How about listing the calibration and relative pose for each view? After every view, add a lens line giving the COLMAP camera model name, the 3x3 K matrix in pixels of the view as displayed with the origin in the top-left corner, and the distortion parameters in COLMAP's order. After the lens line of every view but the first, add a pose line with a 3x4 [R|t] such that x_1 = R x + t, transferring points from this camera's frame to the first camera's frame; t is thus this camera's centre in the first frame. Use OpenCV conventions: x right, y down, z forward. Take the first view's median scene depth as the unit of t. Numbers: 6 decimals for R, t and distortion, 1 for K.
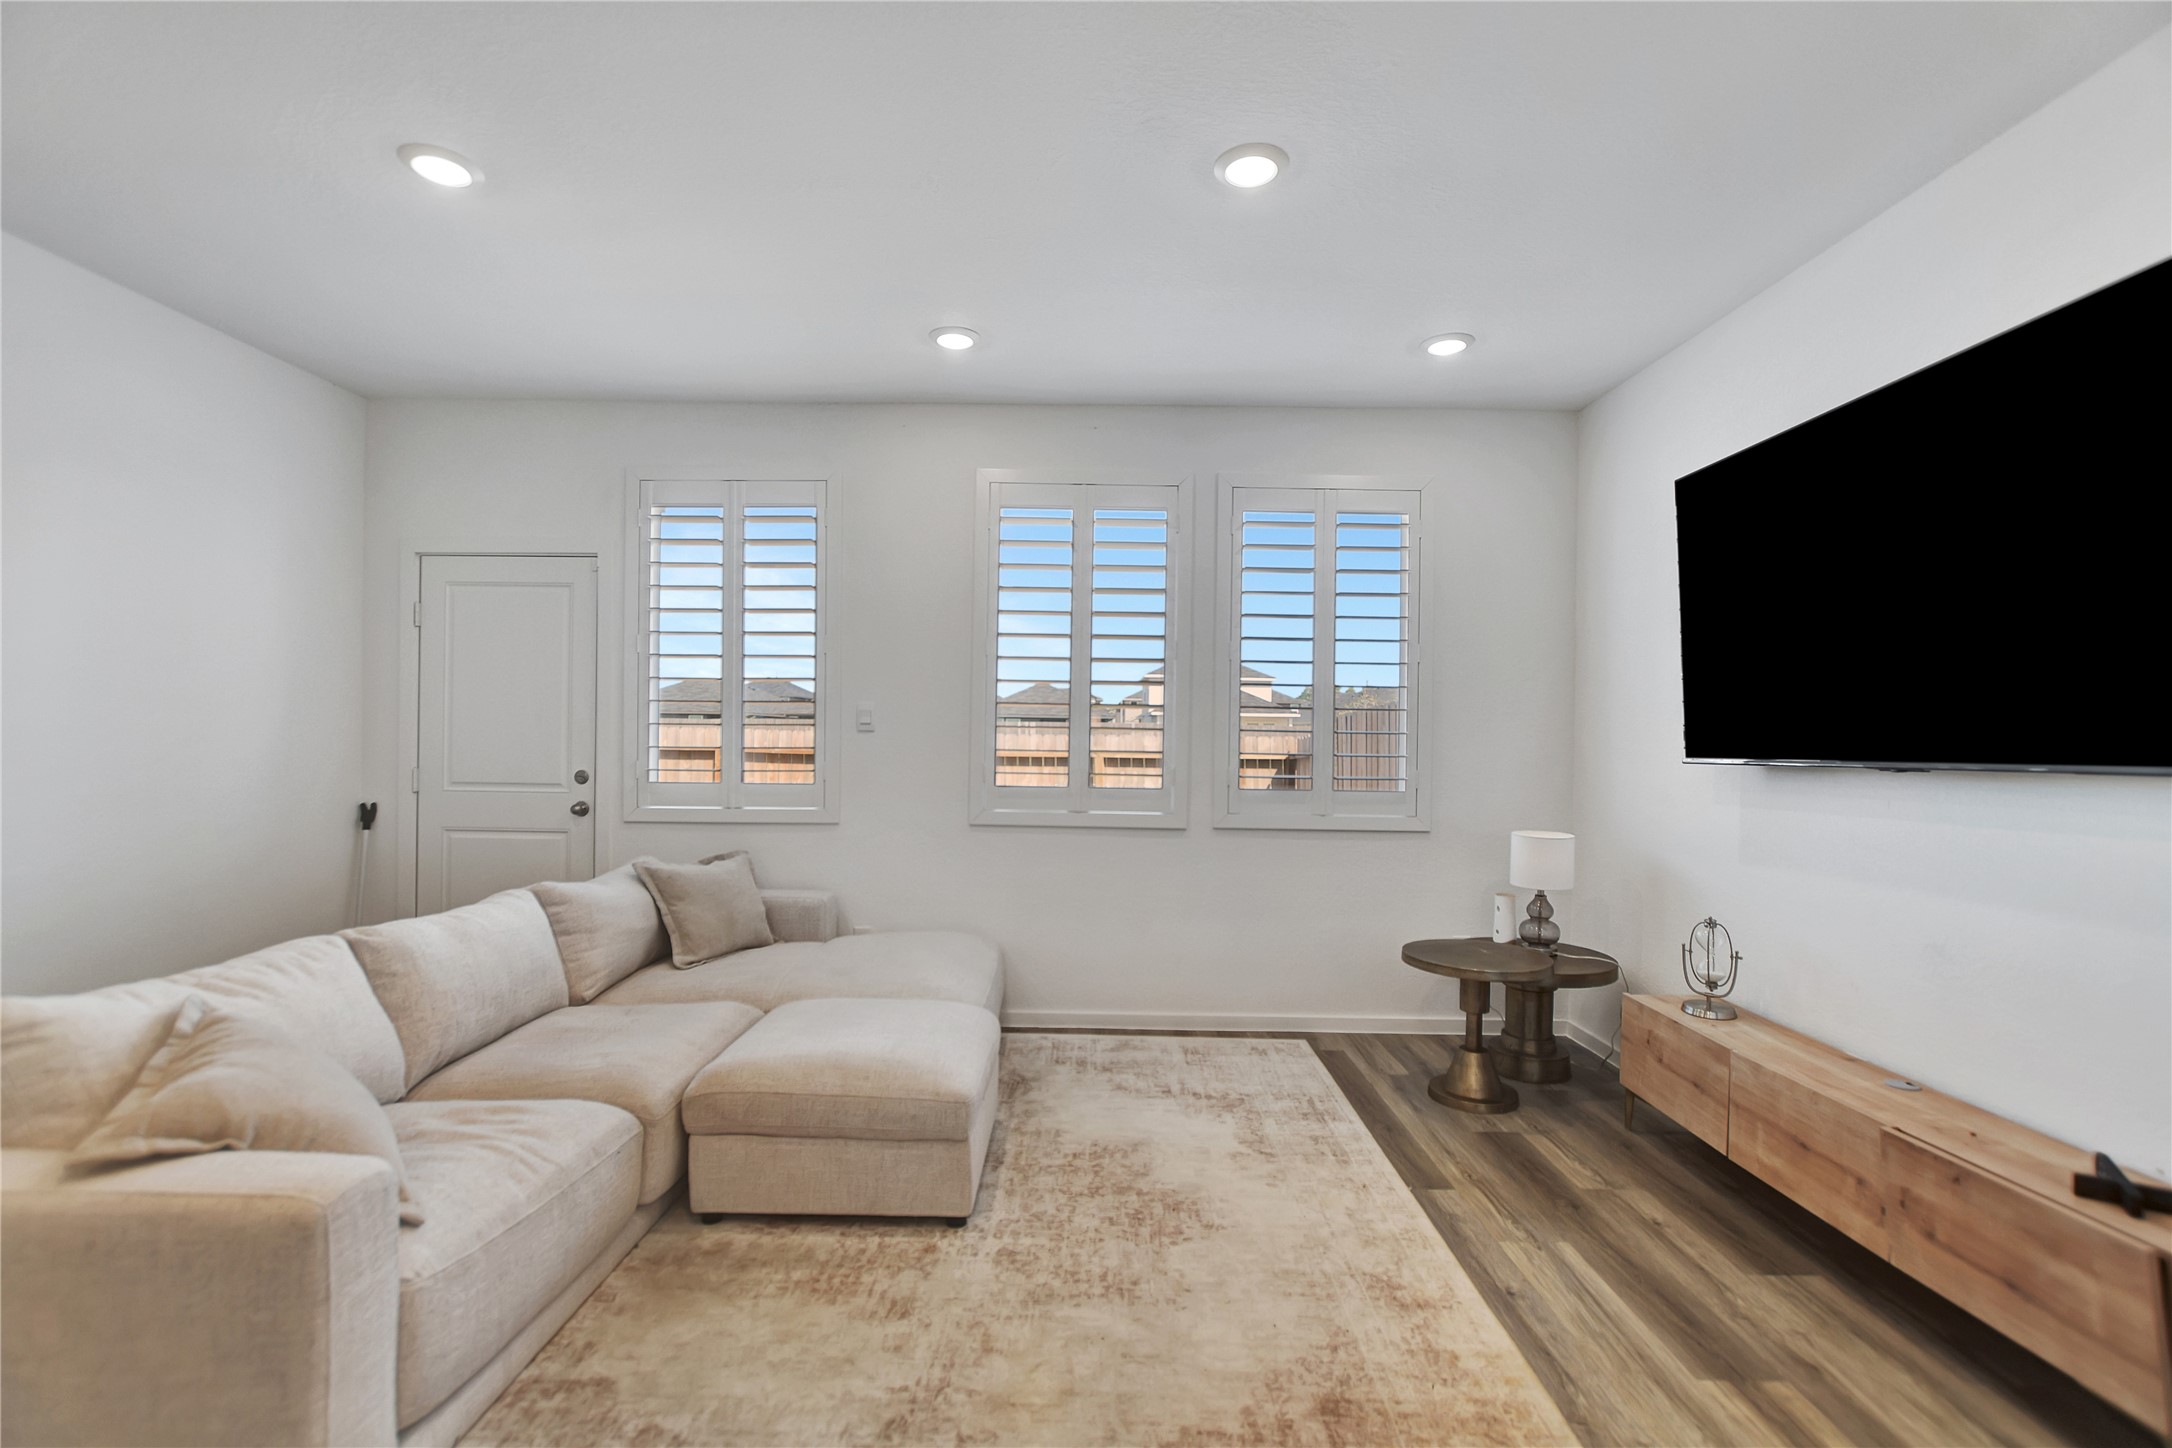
lens RADIAL K [[952.1, 0, 1081.1], [0, 952.1, 744.2], [0, 0, 1]] dist [-0.012362, 0.001110]
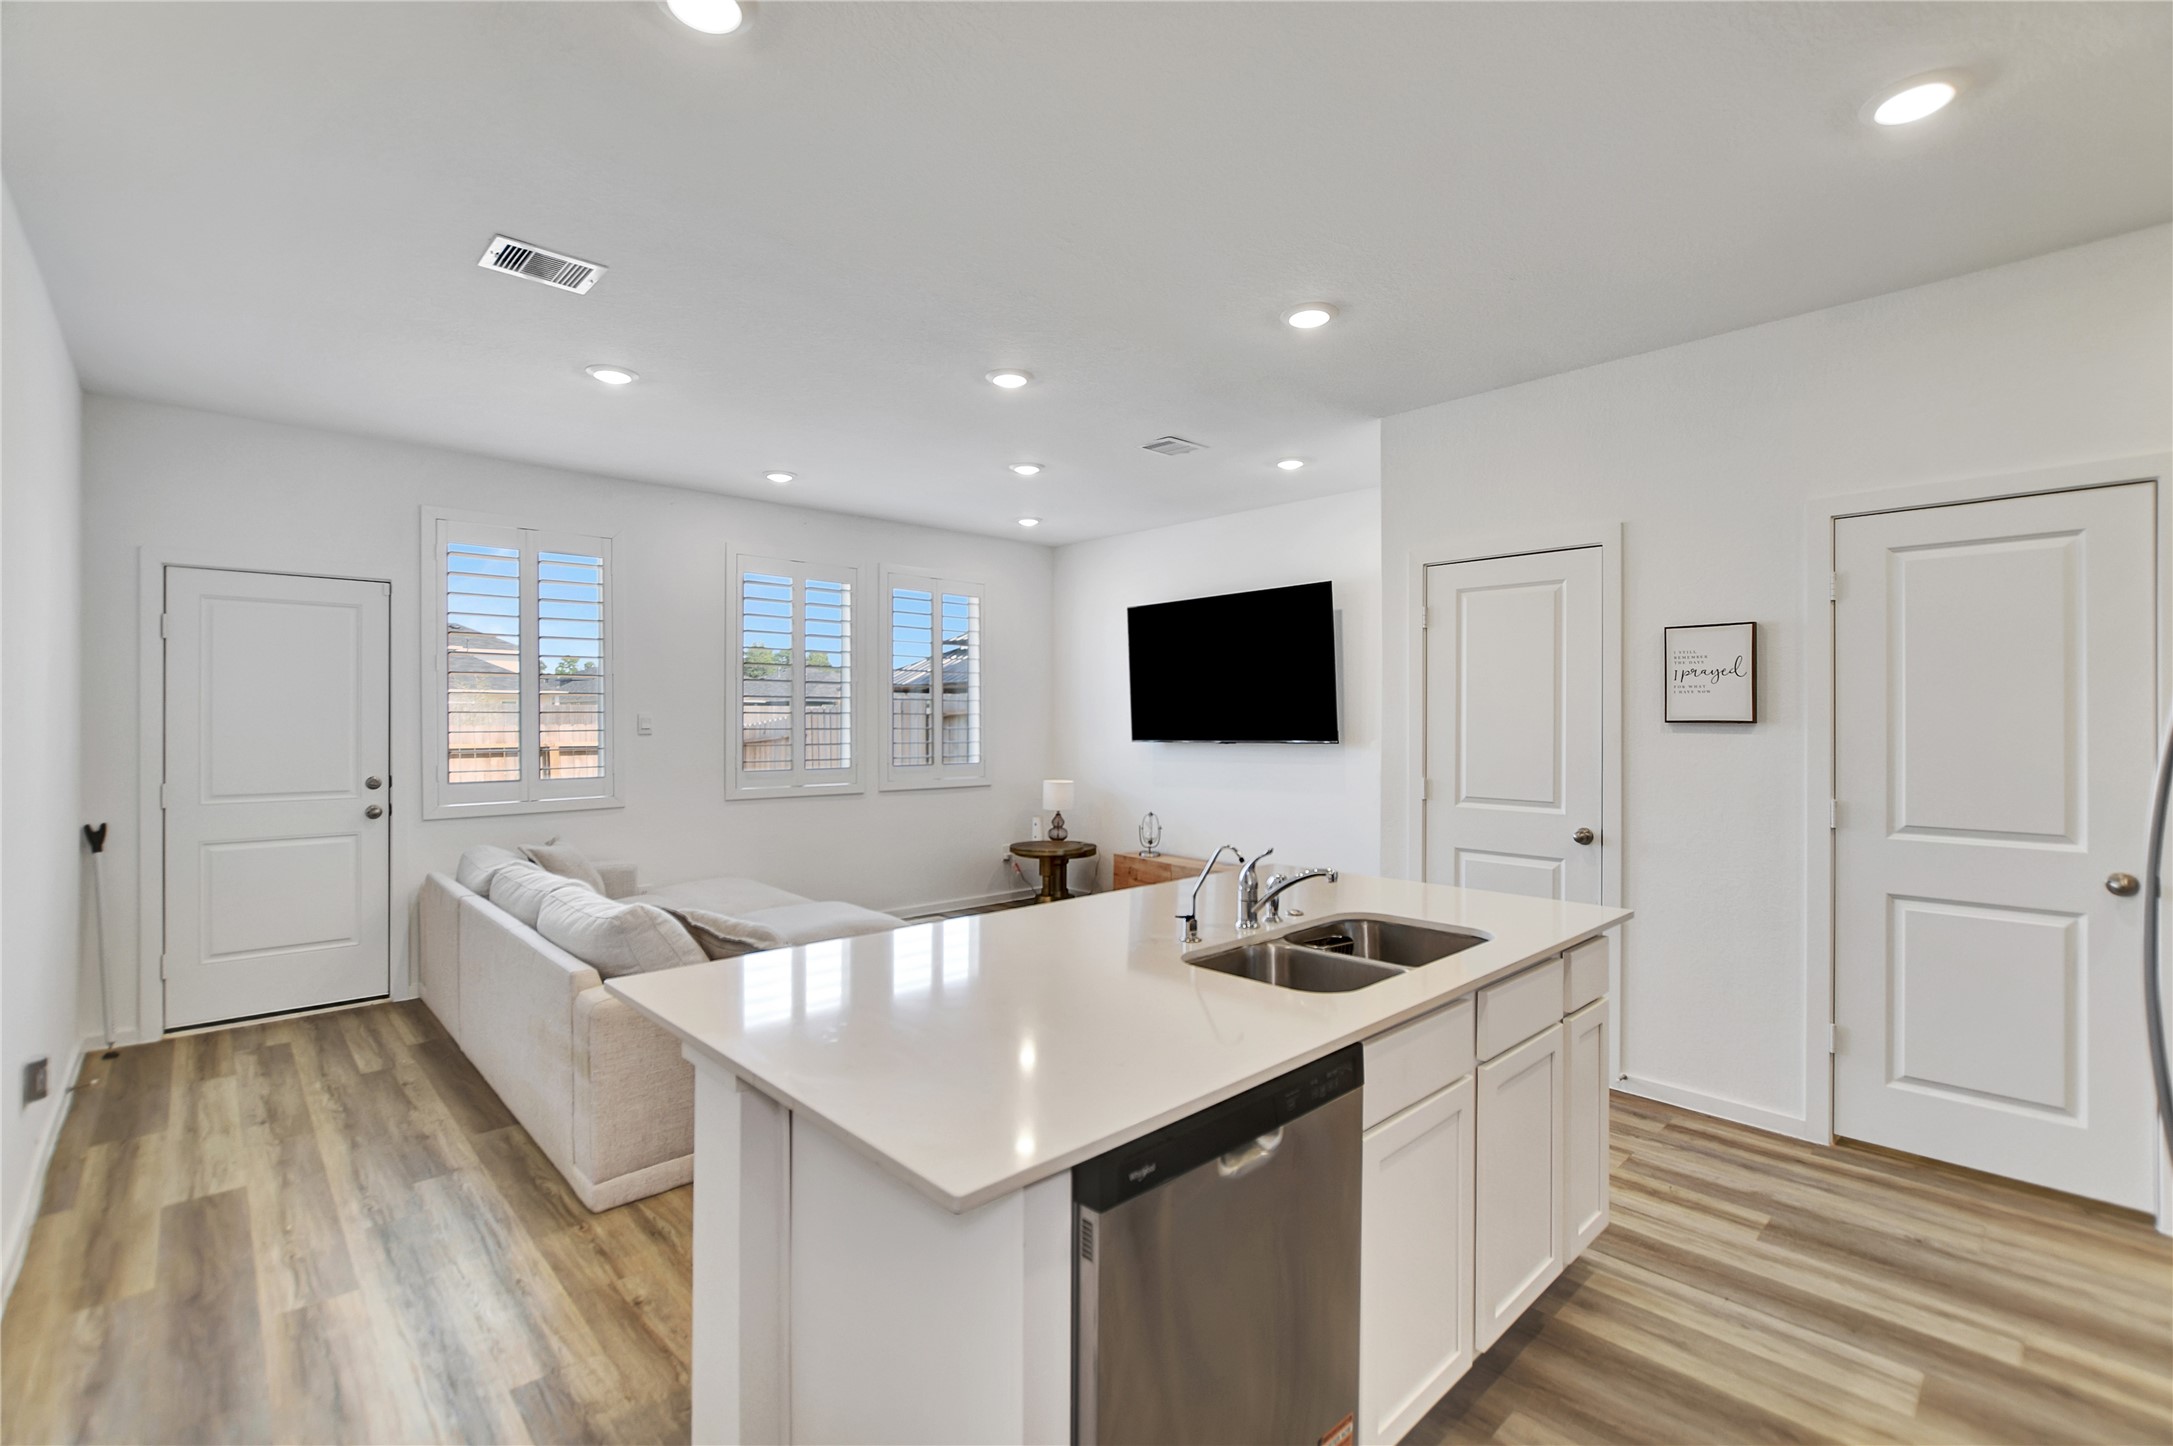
lens RADIAL K [[963.9, 0, 1088.7], [0, 963.9, 706.3], [0, 0, 1]] dist [-0.012939, -0.000059]
pose [[0.723520, -0.005604, 0.690281, -0.929950], [0.015435, 0.999848, -0.008062, -0.043602], [-0.690131, 0.016487, 0.723497, -0.498378]]
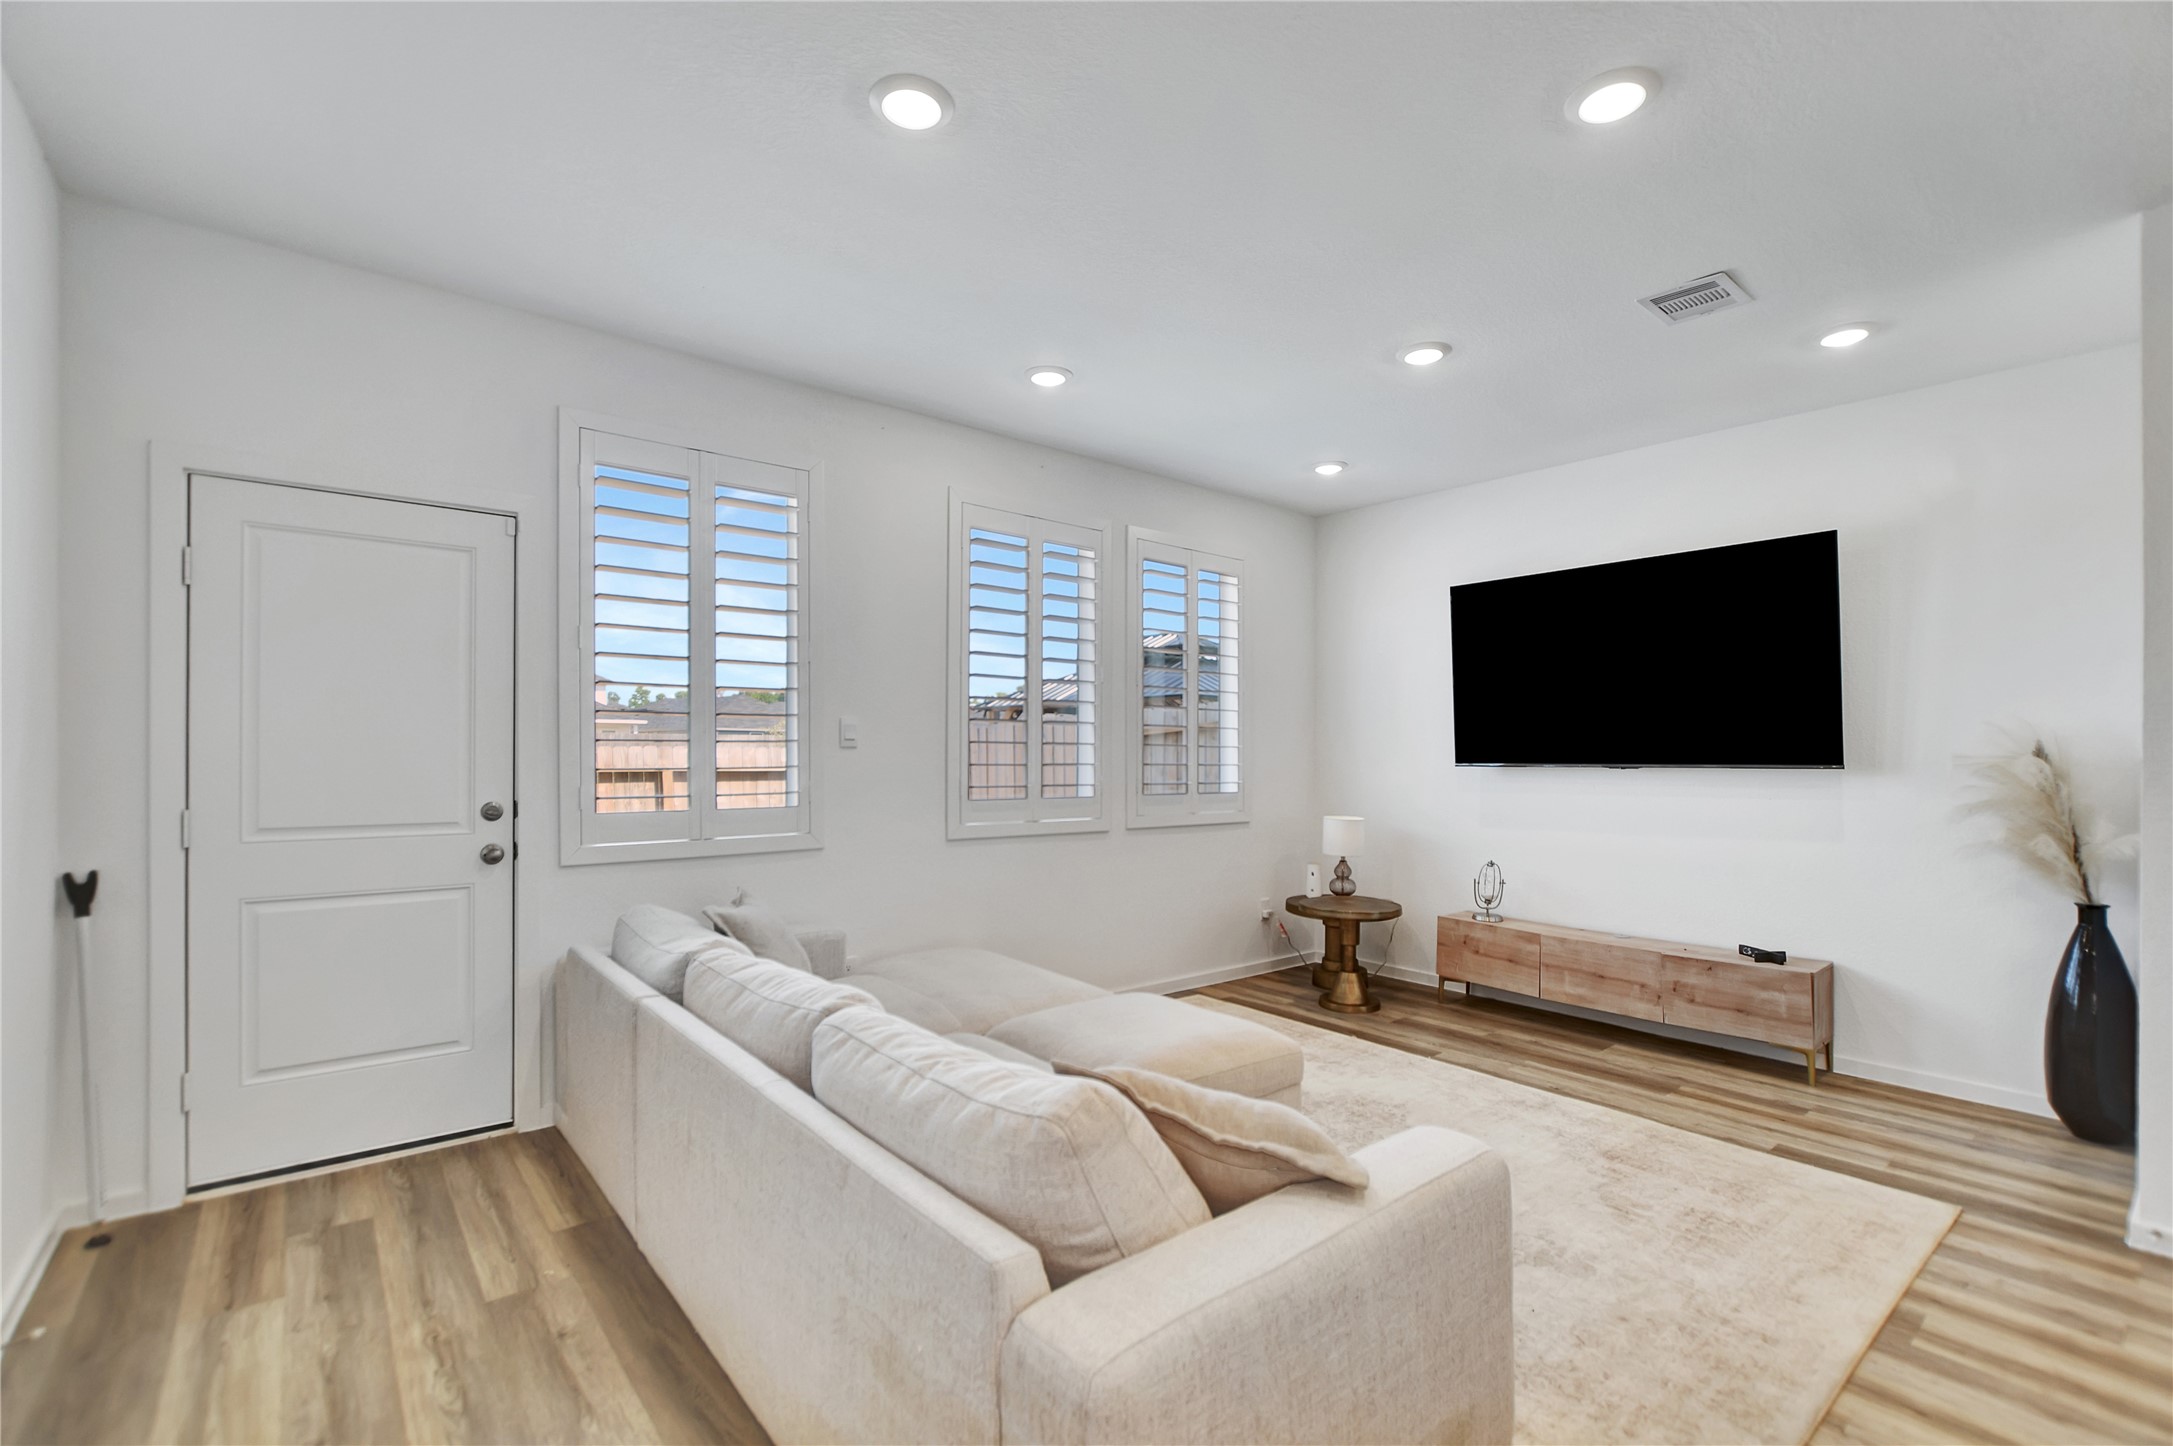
lens RADIAL K [[965.9, 0, 1080.6], [0, 965.9, 743.5], [0, 0, 1]] dist [-0.016956, 0.004659]
pose [[0.766783, -0.004082, 0.641893, -0.882110], [0.008414, 0.999958, -0.003692, -0.016257], [-0.641851, 0.008232, 0.766785, 0.171017]]
